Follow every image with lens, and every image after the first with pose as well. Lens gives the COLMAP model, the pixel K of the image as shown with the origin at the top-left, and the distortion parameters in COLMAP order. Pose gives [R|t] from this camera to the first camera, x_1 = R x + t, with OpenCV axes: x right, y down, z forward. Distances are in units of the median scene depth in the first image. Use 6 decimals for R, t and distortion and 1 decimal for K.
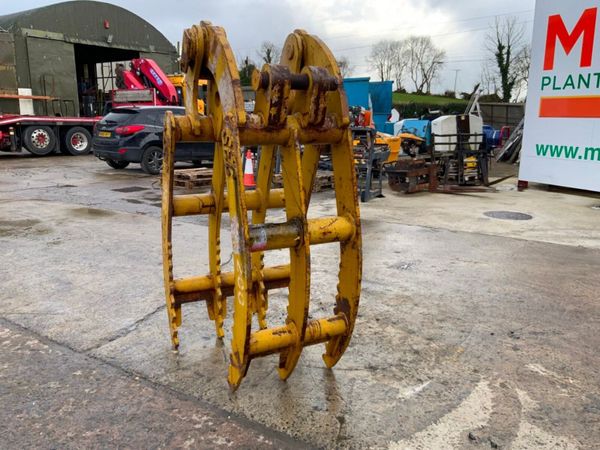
lens RADIAL K [[497.5, 0, 300.7], [0, 497.5, 224.9], [0, 0, 1]] dist [0.078129, -0.147989]
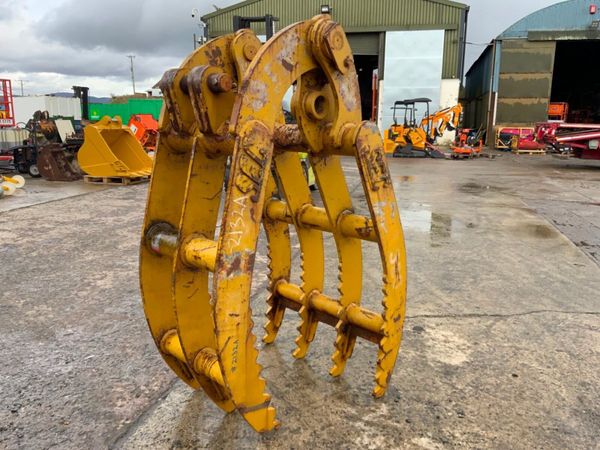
lens RADIAL K [[497.5, 0, 297.1], [0, 497.5, 222.2], [0, 0, 1]] dist [0.078129, -0.147989]
pose [[0.311315, 0.186736, -0.931779, 0.686926], [-0.211376, 0.969548, 0.123682, -0.142281], [0.926501, 0.158452, 0.341306, 0.650542]]
